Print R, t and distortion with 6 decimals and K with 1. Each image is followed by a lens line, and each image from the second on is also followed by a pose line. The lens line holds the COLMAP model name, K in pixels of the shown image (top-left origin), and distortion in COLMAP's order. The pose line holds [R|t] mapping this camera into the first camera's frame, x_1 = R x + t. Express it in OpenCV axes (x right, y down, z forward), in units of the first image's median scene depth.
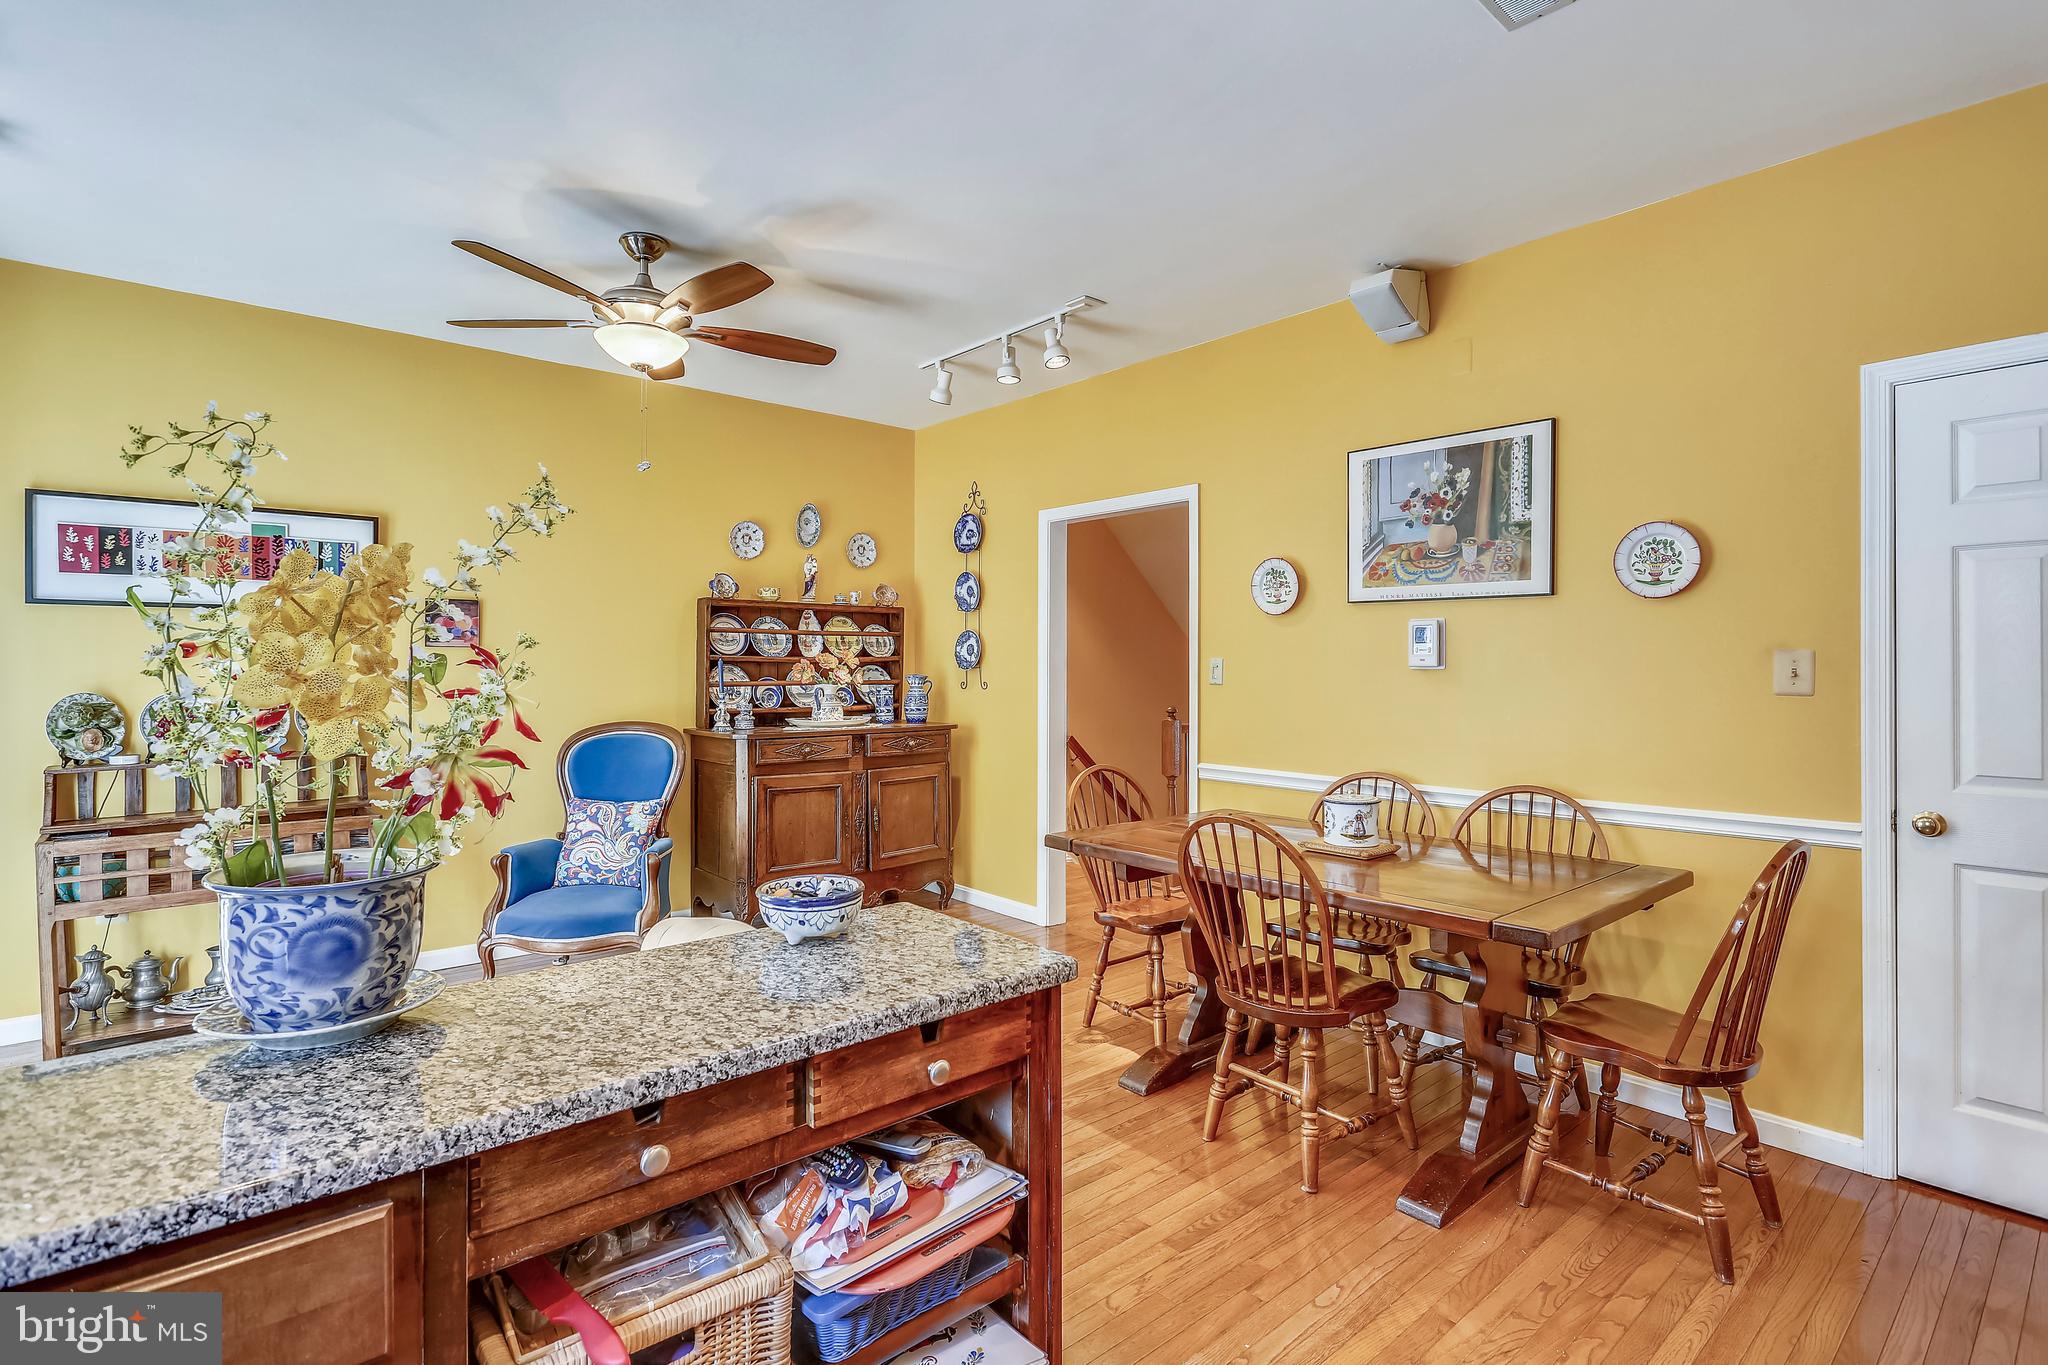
lens RADIAL K [[970.6, 0, 1004.9], [0, 970.6, 662.6], [0, 0, 1]] dist [-0.012065, 0.005198]
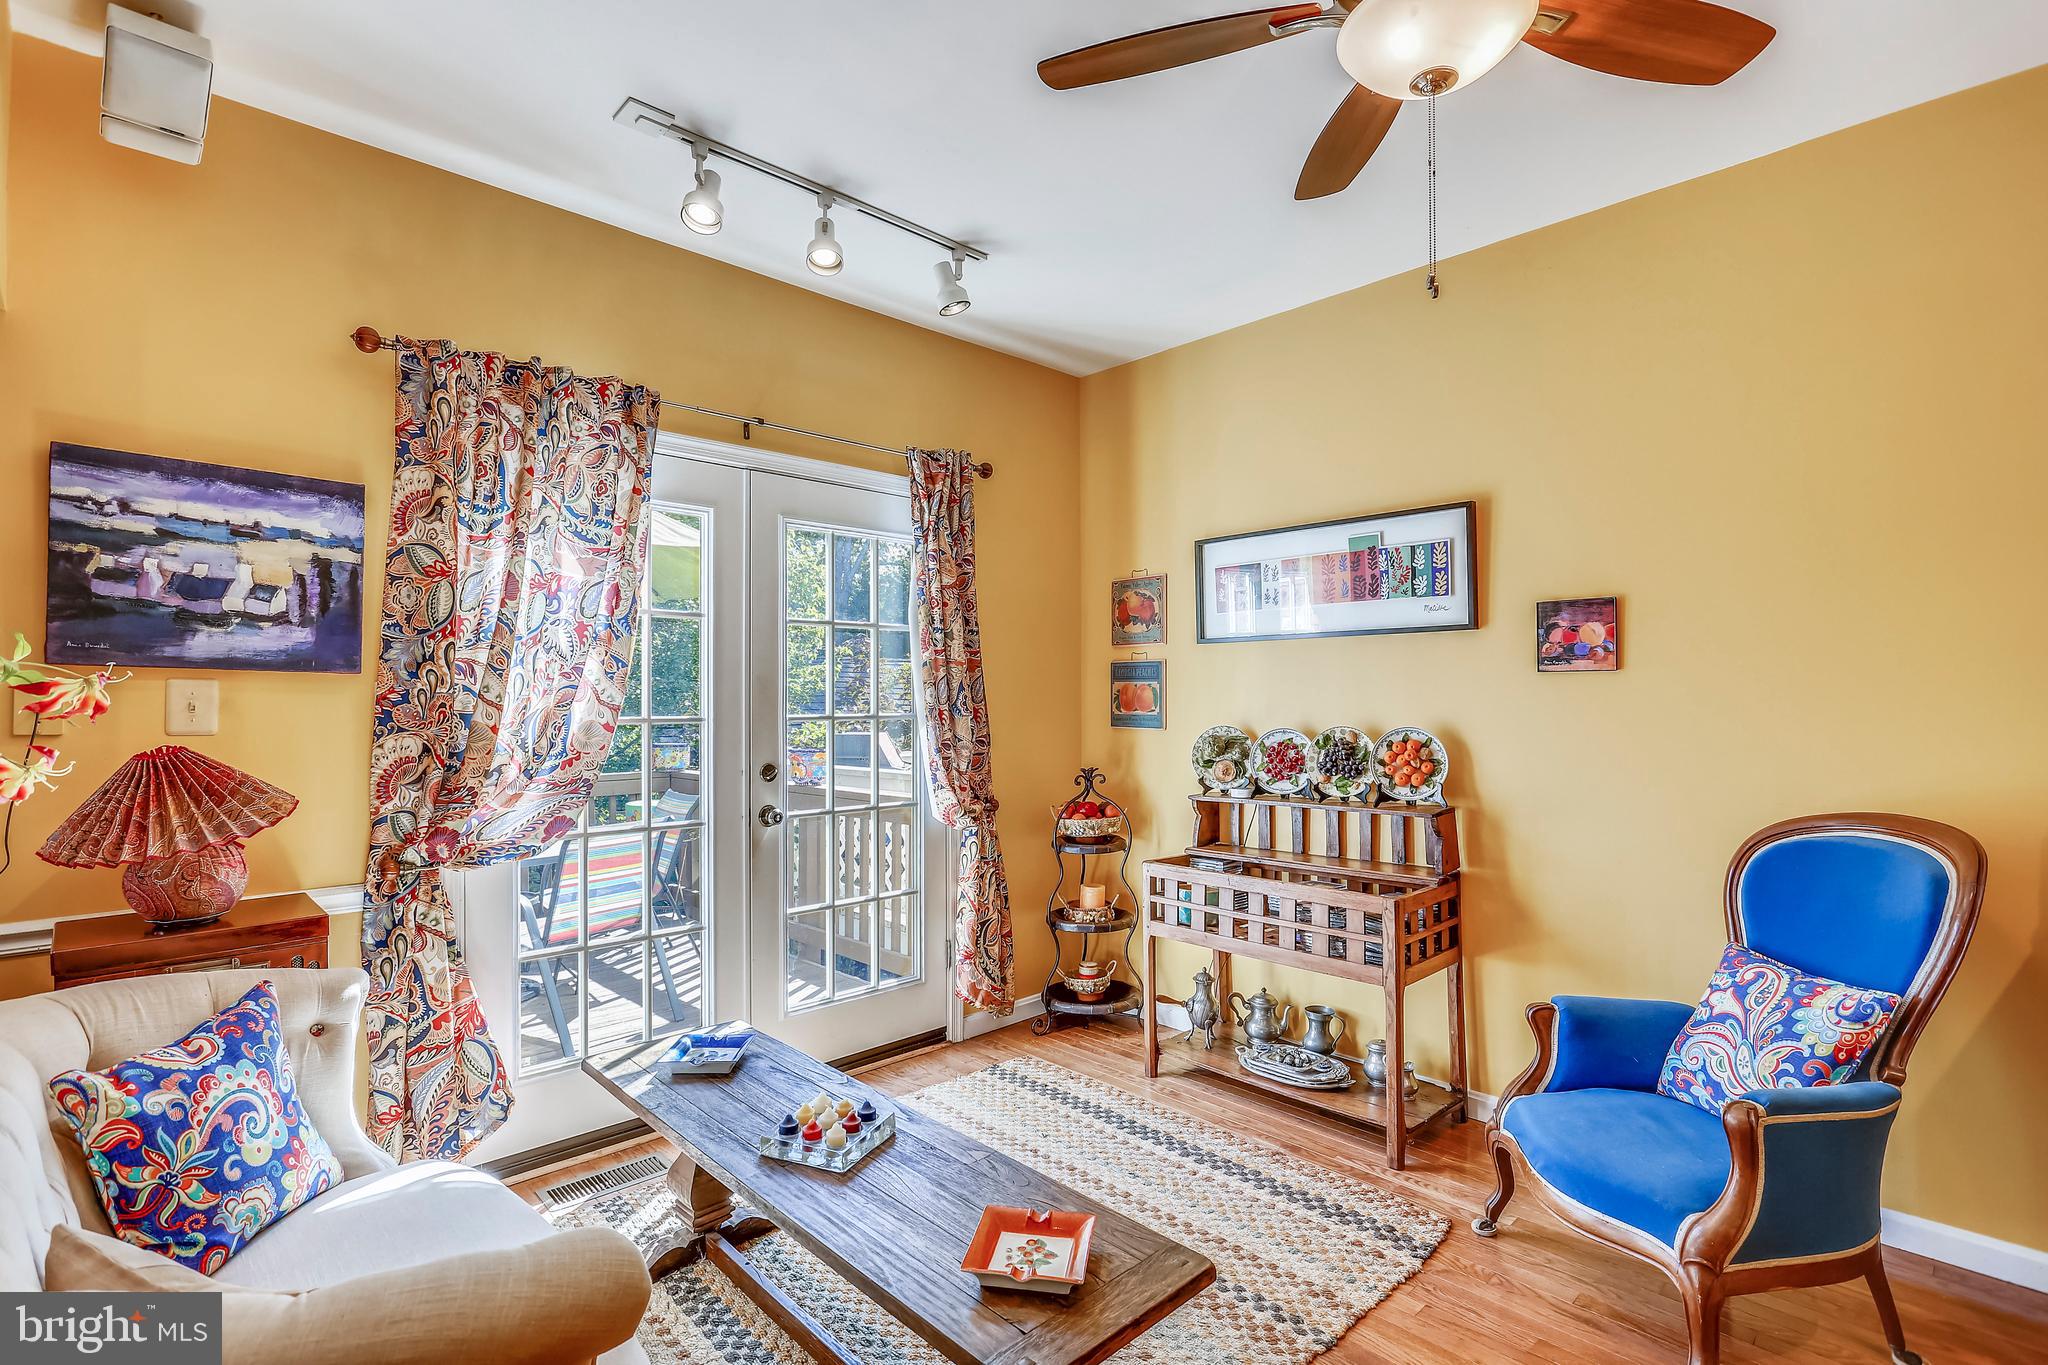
lens RADIAL K [[970.6, 0, 1020.1], [0, 970.6, 695.3], [0, 0, 1]] dist [-0.012065, 0.005198]
pose [[0.054770, -0.004689, -0.998488, 0.090269], [0.006304, 0.999971, -0.004350, 0.001208], [0.998479, -0.006056, 0.054798, 0.711894]]
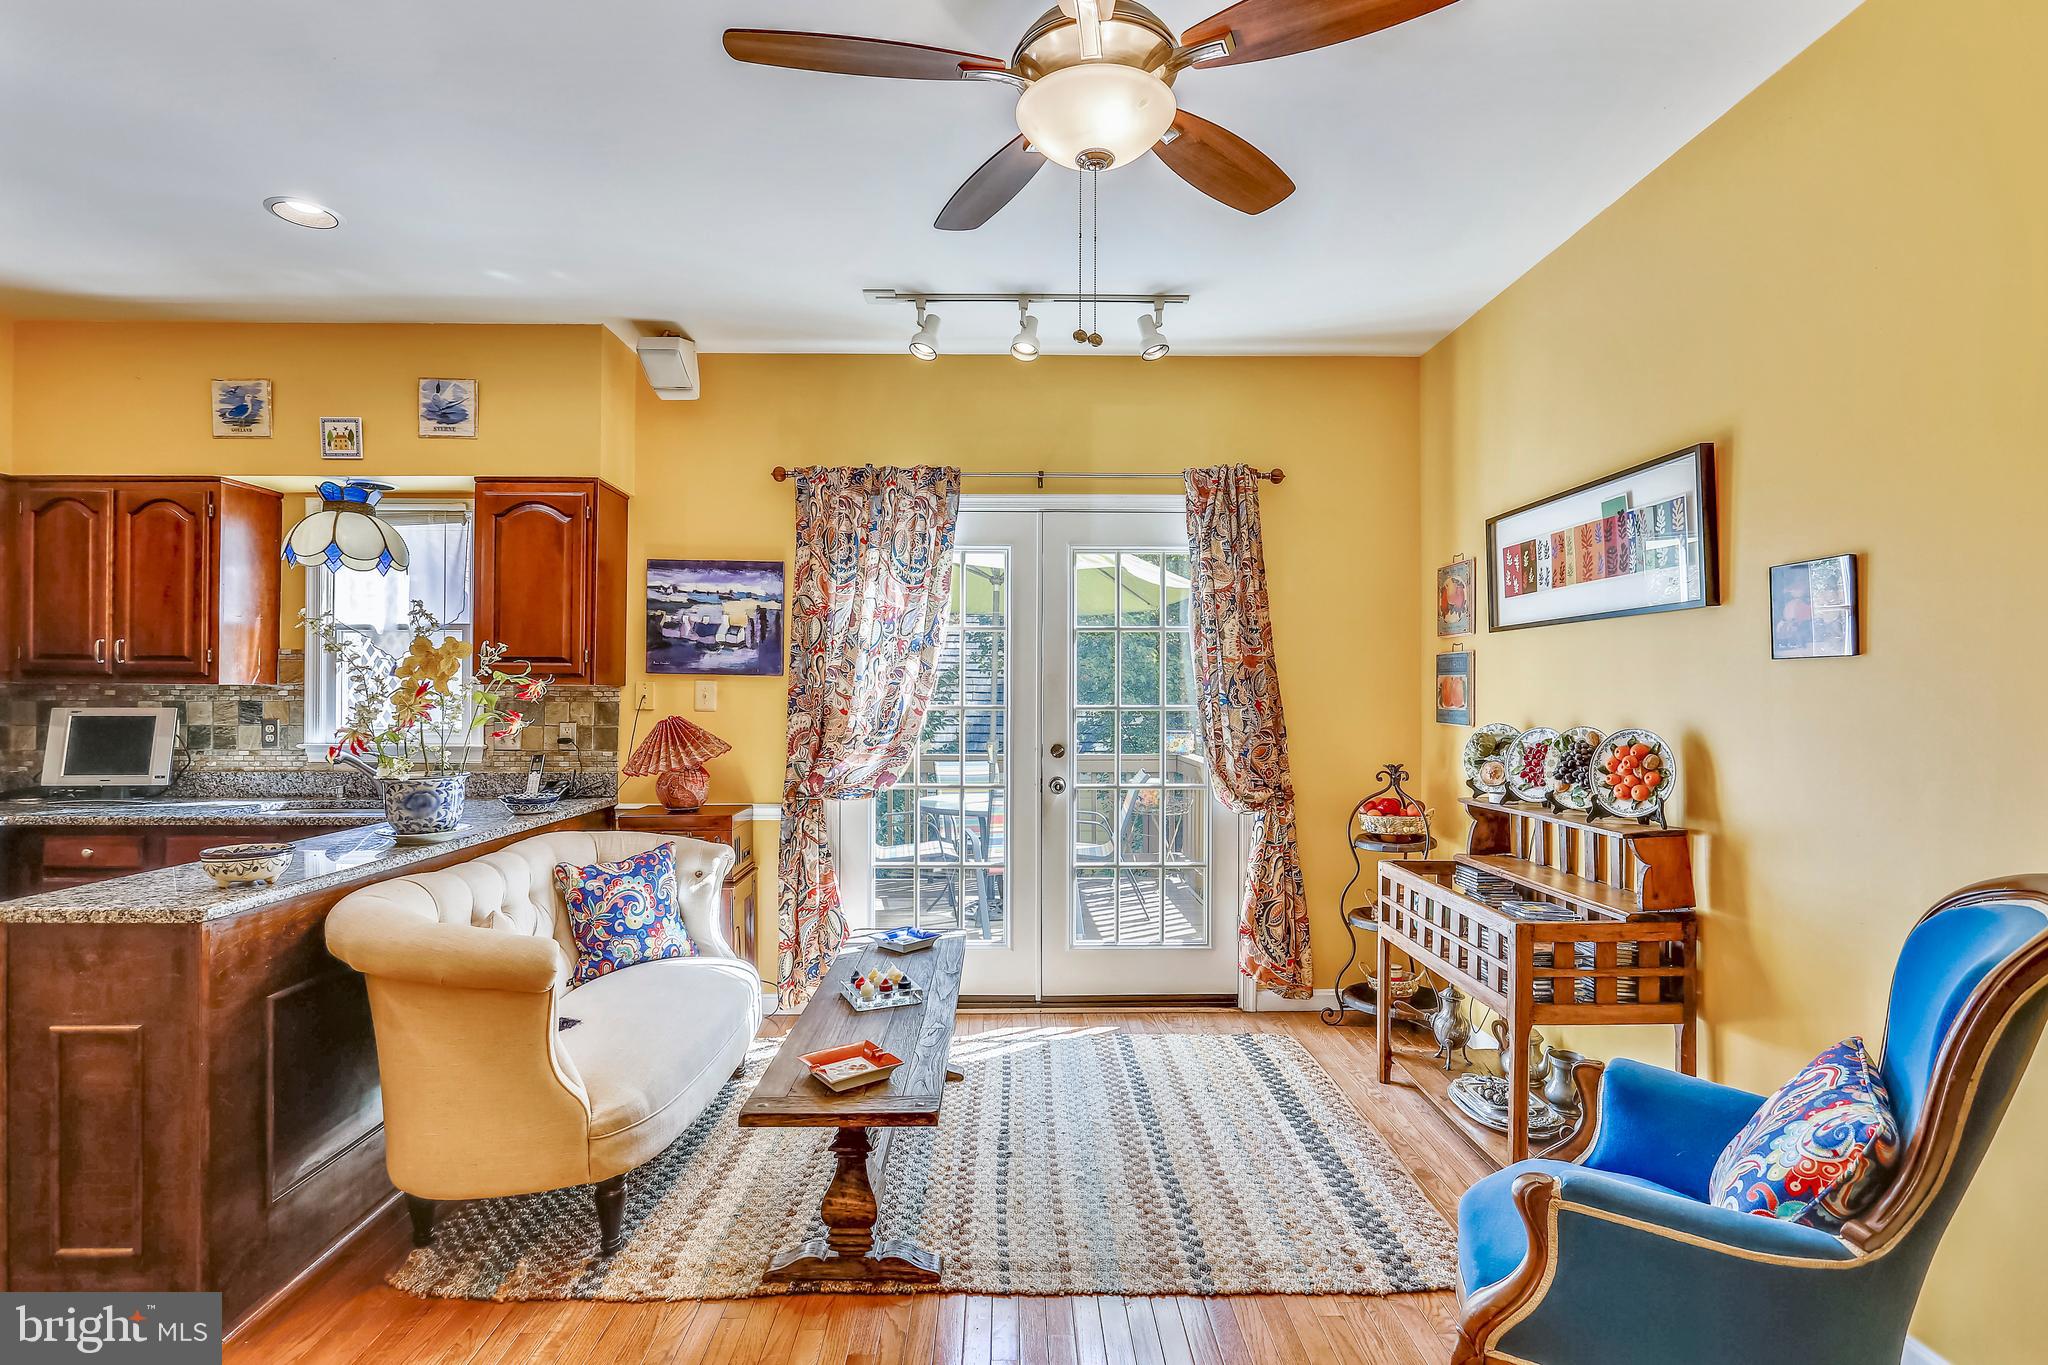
lens RADIAL K [[970.6, 0, 1018.8], [0, 970.6, 692.0], [0, 0, 1]] dist [-0.012065, 0.005198]
pose [[-0.637060, -0.002872, -0.770809, 0.078978], [0.000918, 0.999990, -0.004485, 0.004060], [0.770814, -0.003565, -0.637050, 1.229300]]
